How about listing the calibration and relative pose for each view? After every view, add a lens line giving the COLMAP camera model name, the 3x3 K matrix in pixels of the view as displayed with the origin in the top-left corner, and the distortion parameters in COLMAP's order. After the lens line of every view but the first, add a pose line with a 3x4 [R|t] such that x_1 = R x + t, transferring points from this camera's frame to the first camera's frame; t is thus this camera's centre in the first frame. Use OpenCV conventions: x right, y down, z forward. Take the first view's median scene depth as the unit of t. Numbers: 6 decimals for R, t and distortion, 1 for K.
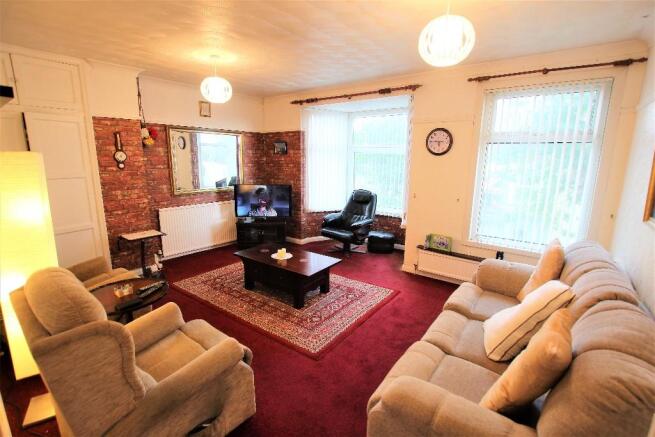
lens RADIAL K [[303.6, 0, 327.9], [0, 303.6, 220.7], [0, 0, 1]] dist [-0.017609, 0.000376]
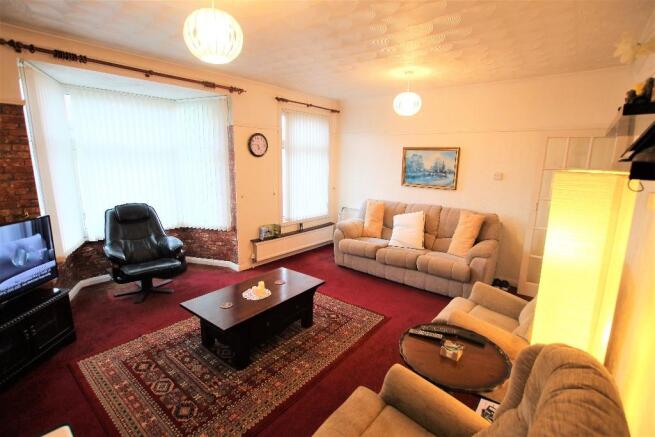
lens RADIAL K [[303.6, 0, 327.9], [0, 303.6, 220.7], [0, 0, 1]] dist [-0.017609, 0.000376]
pose [[0.043210, -0.213100, 0.976074, -0.788215], [0.184012, 0.961970, 0.201875, -0.167152], [-0.981974, 0.170887, 0.080779, 0.687919]]
